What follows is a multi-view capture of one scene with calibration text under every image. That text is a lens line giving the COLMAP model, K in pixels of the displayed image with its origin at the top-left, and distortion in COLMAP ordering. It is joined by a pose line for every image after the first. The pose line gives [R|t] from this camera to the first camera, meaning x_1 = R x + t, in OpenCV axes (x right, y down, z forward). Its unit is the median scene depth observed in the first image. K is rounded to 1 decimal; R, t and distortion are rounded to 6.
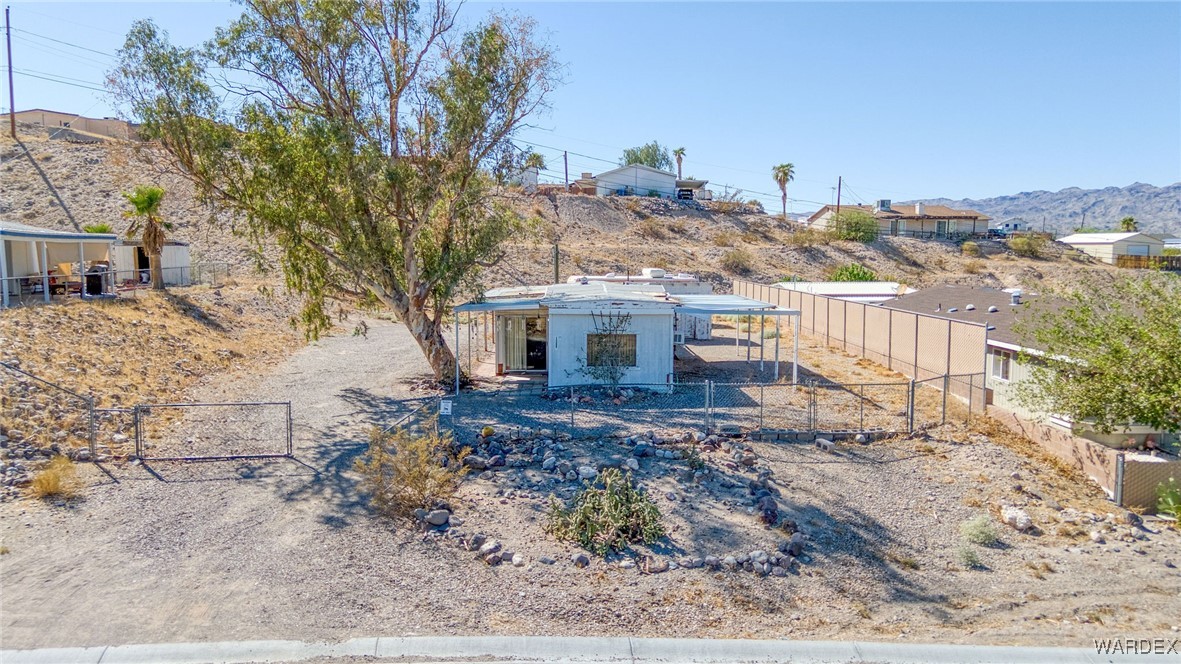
lens RADIAL K [[829.8, 0, 595.3], [0, 829.8, 330.6], [0, 0, 1]] dist [0.070851, -0.070729]
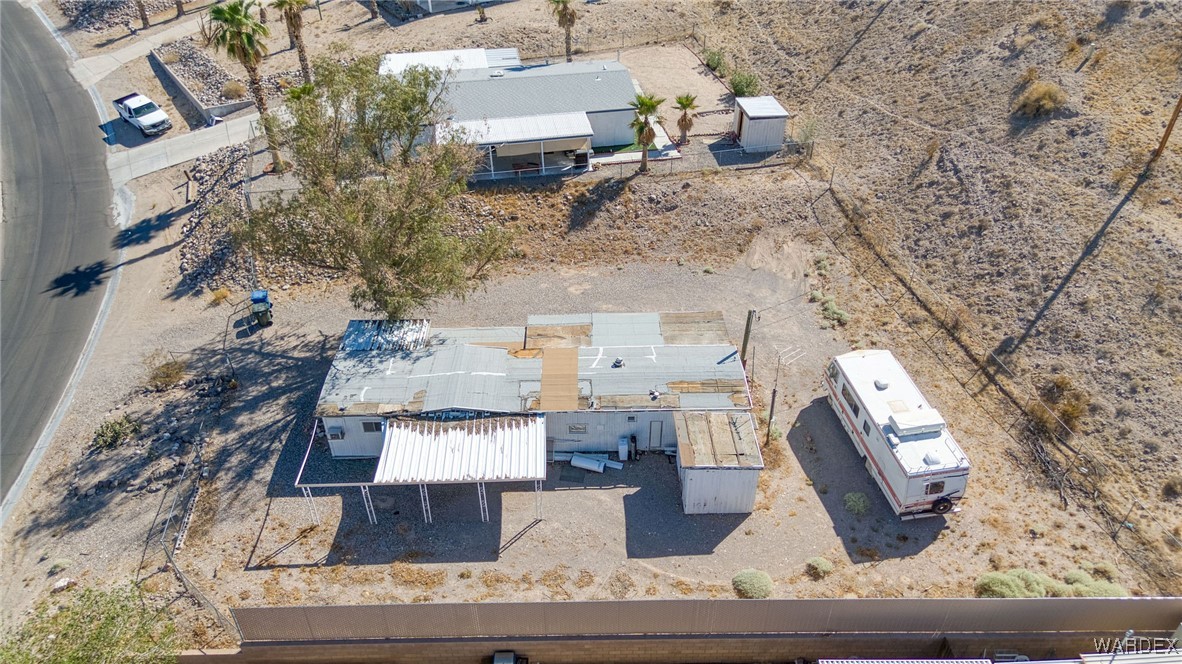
lens RADIAL K [[830.5, 0, 595.8], [0, 830.5, 330.6], [0, 0, 1]] dist [0.070851, -0.070729]
pose [[-0.002779, 0.605648, -0.795728, 1.133334], [-0.087803, 0.792510, 0.603505, -1.034316], [0.996134, 0.071544, 0.050975, 1.392625]]
